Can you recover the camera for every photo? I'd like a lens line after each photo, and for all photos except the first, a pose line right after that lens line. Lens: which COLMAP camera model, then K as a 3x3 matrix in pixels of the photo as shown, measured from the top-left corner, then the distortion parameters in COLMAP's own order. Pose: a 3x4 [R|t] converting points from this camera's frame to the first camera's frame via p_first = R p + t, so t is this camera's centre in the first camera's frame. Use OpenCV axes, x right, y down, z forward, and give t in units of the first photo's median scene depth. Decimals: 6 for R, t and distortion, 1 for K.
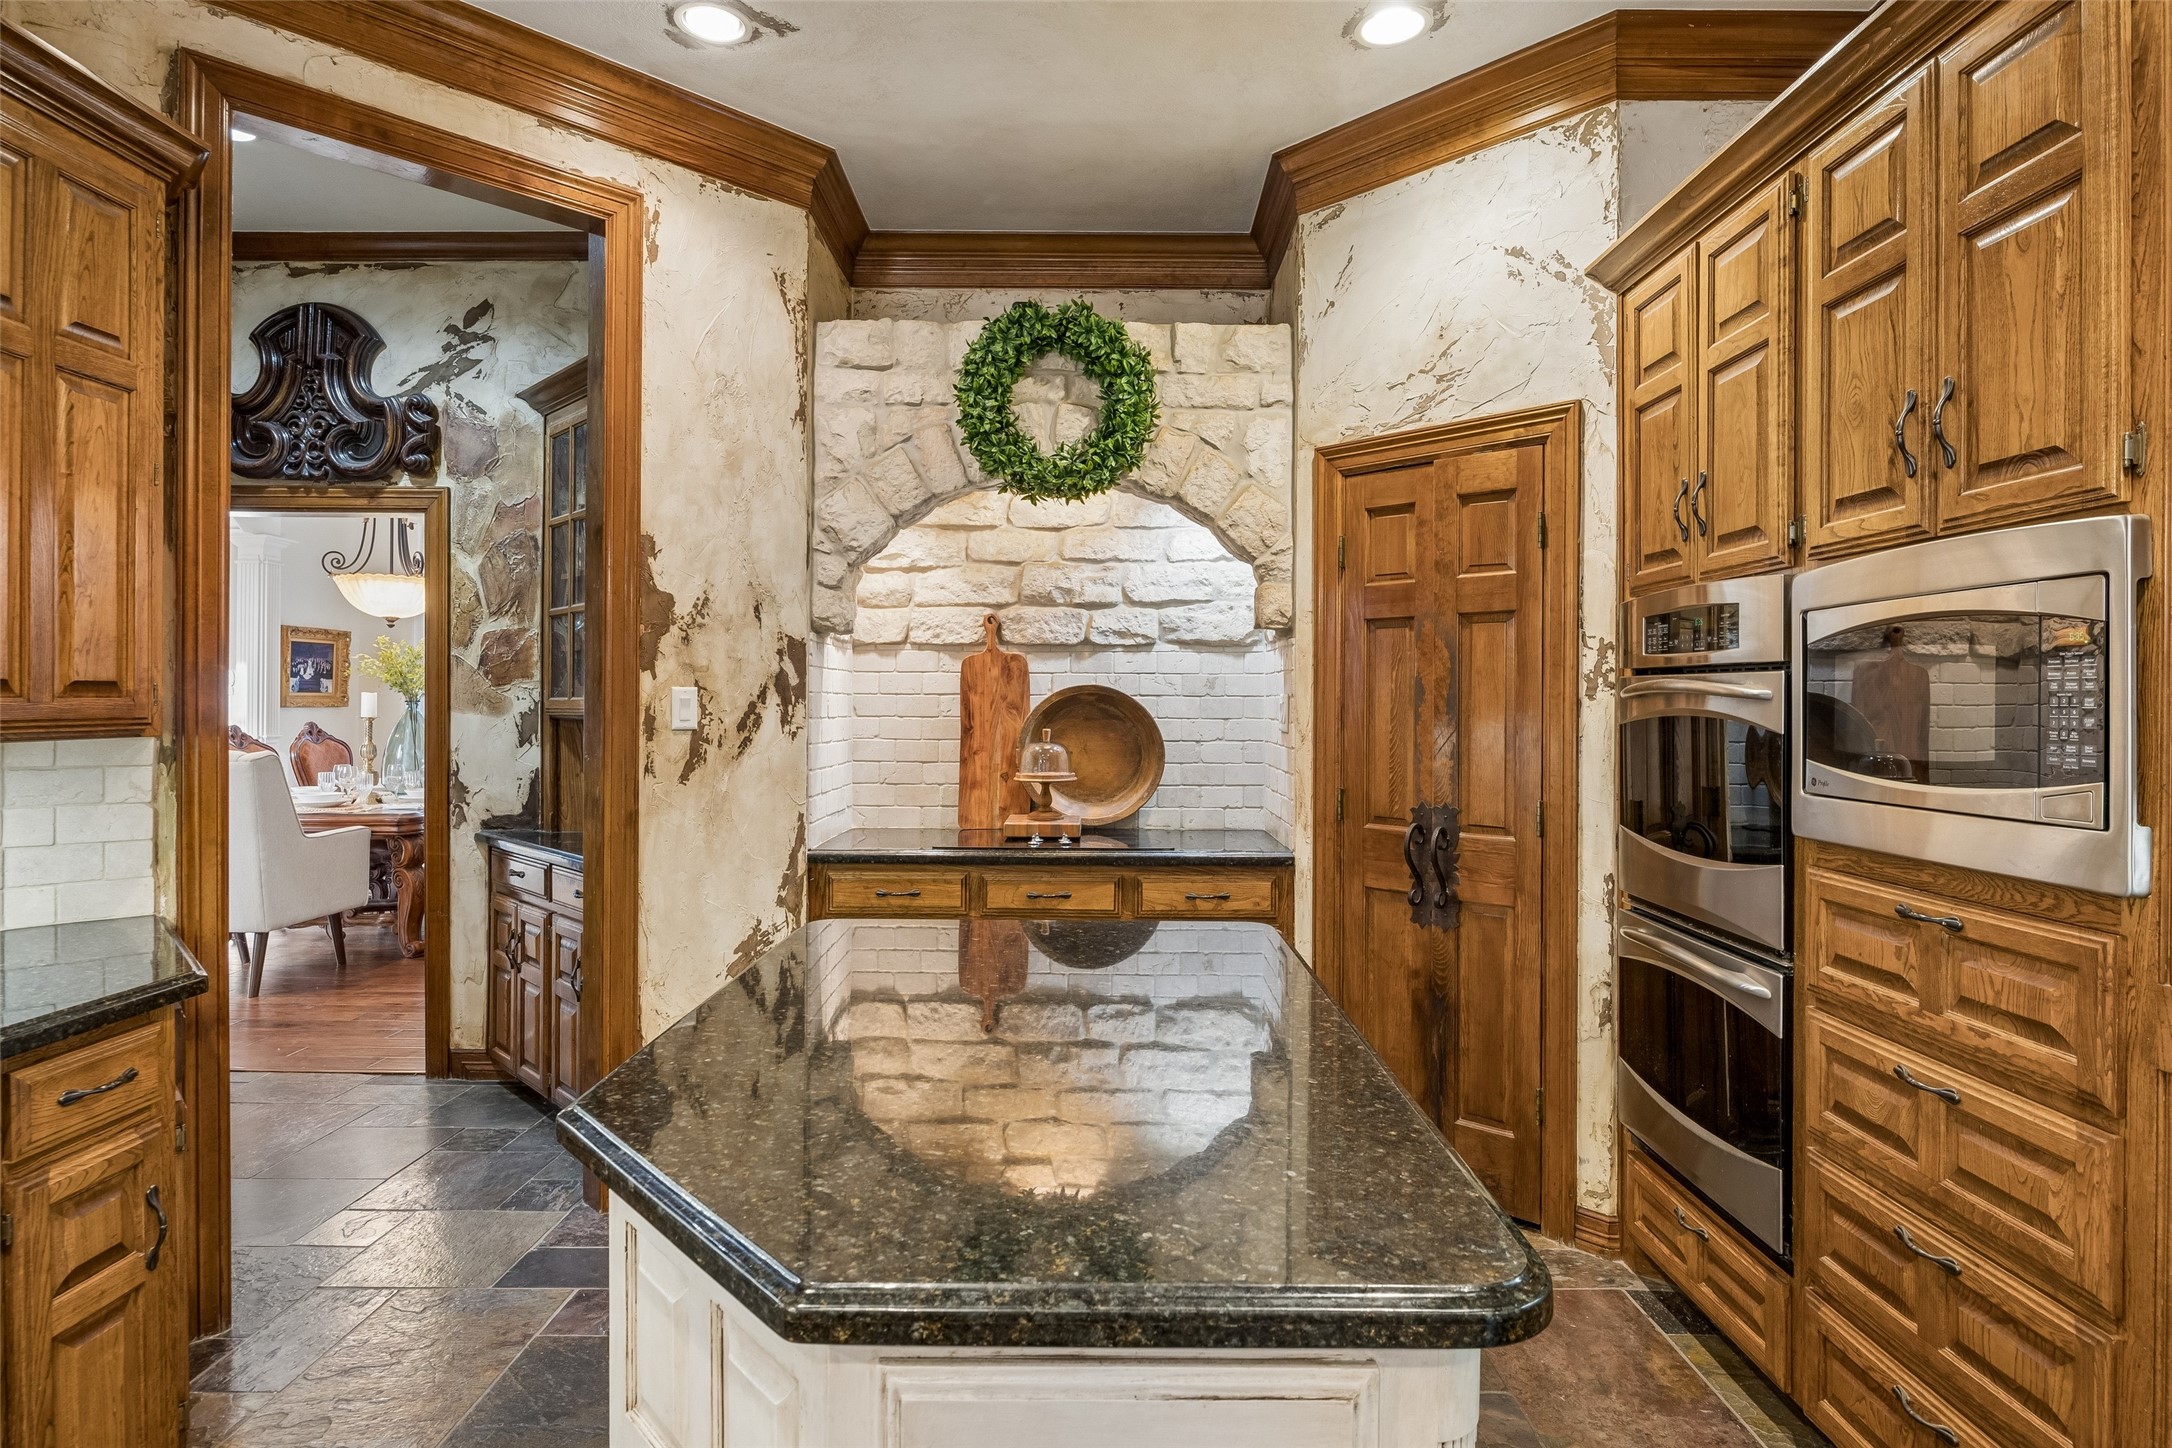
lens RADIAL K [[1152.7, 0, 1096.8], [0, 1152.7, 706.5], [0, 0, 1]] dist [-0.005739, -0.002509]
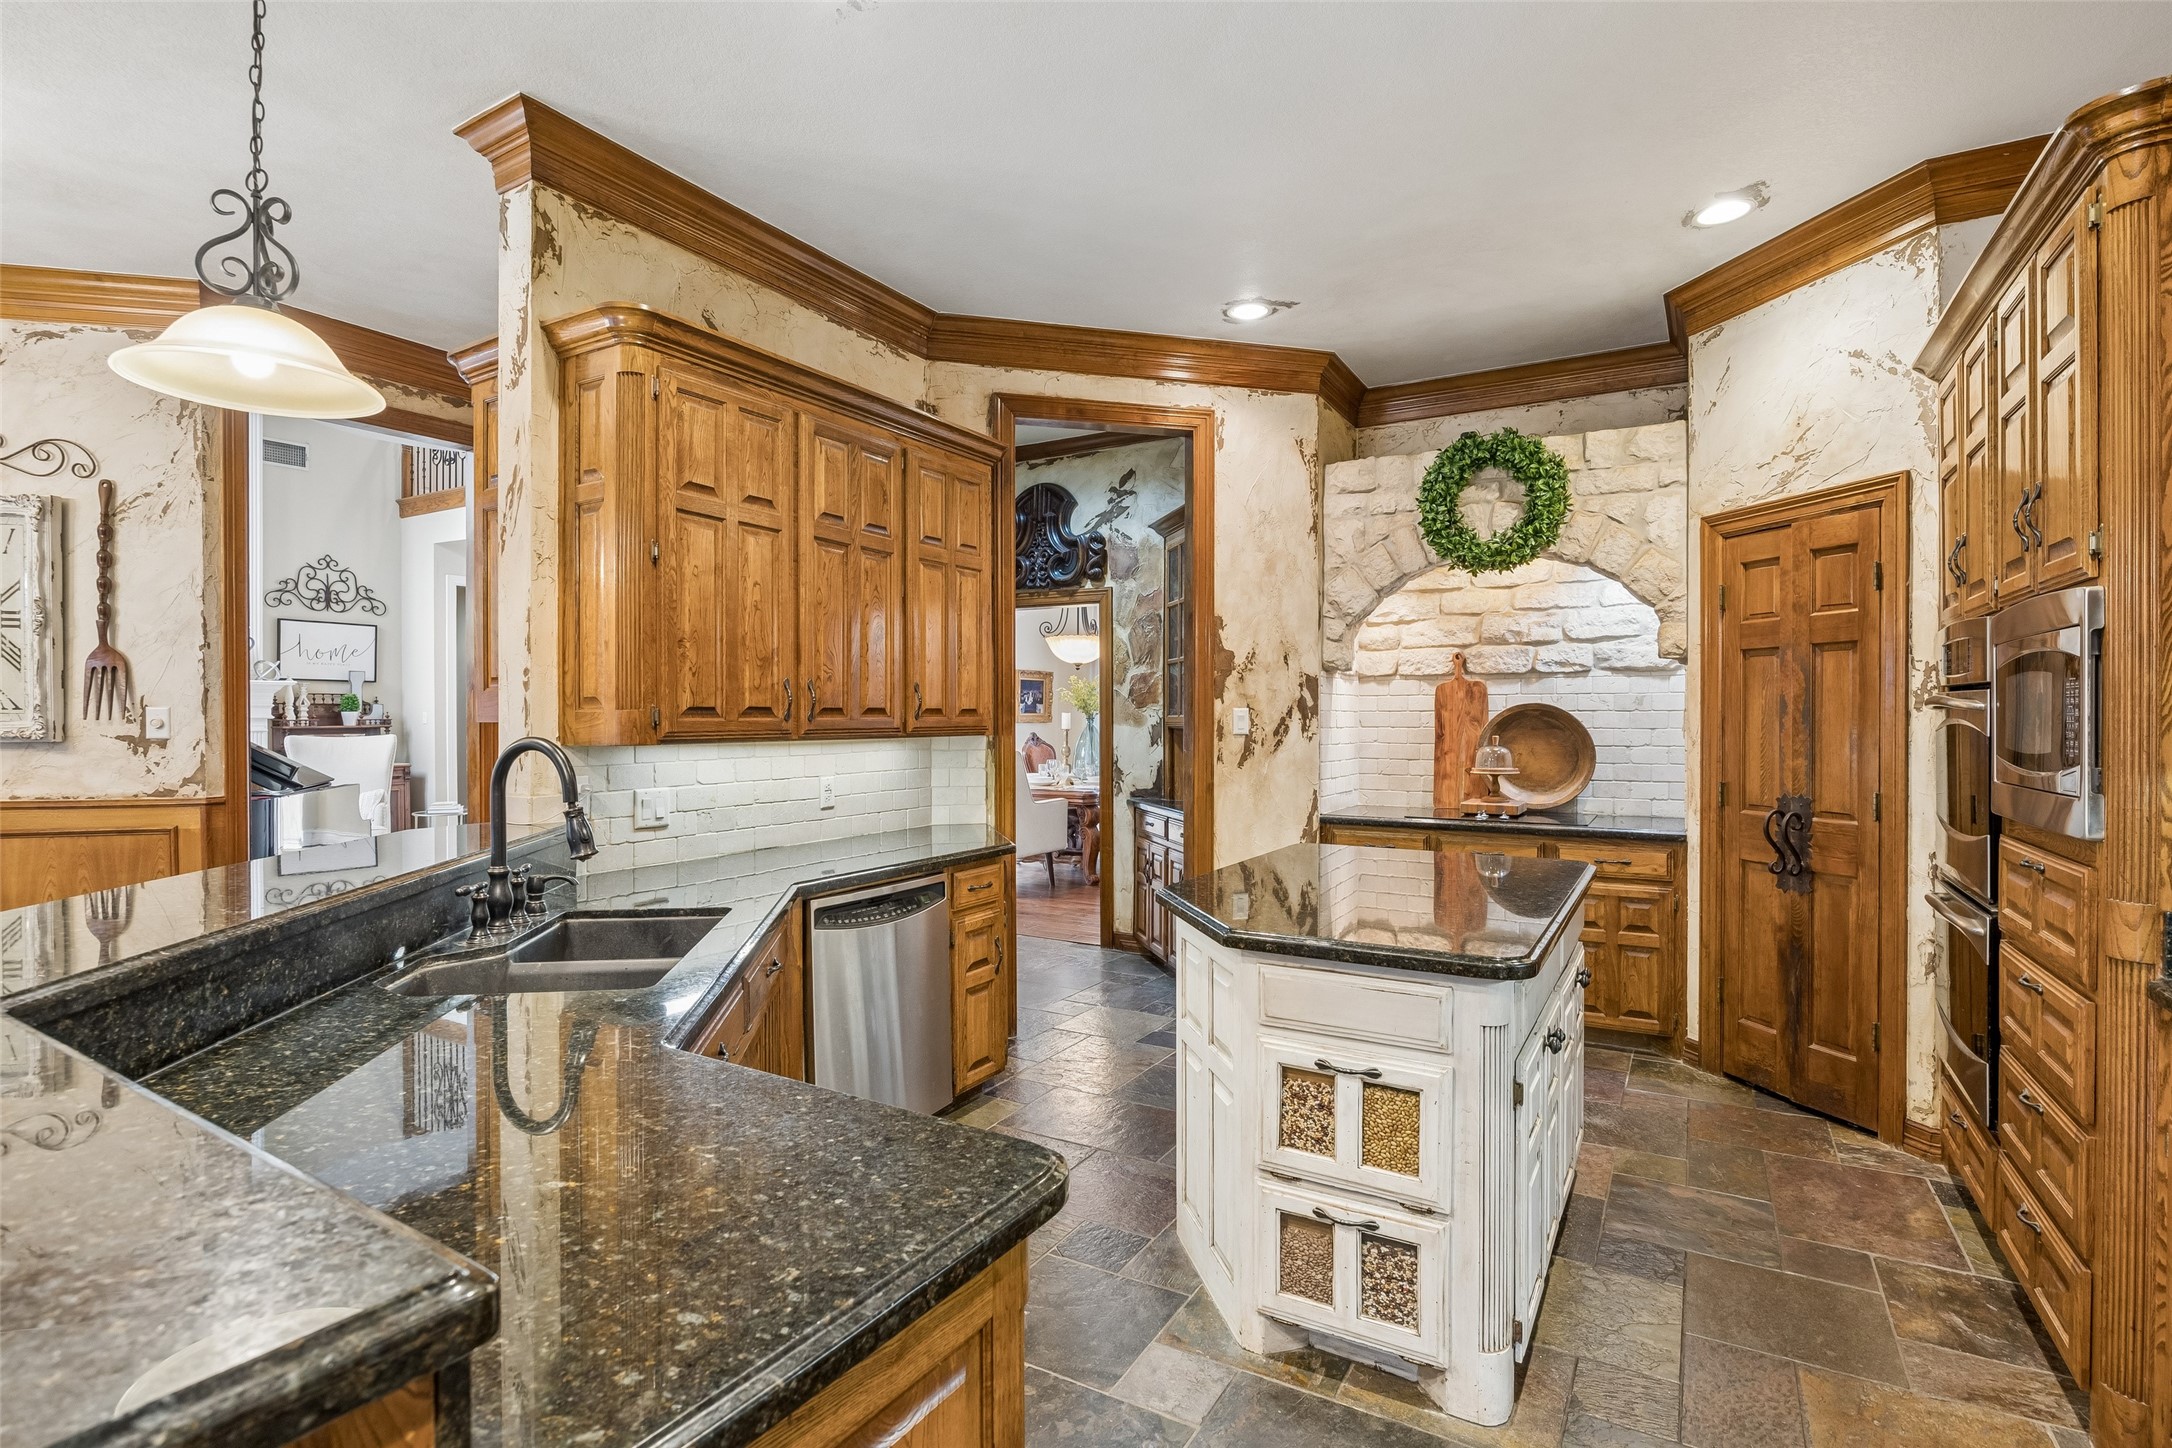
lens RADIAL K [[1035.9, 0, 1083.9], [0, 1035.9, 723.2], [0, 0, 1]] dist [-0.000372, 0.000030]
pose [[0.858731, -0.002782, -0.512419, 0.185891], [0.003181, 0.999995, -0.000098, 0.003215], [0.512417, -0.001546, 0.858736, -0.338866]]
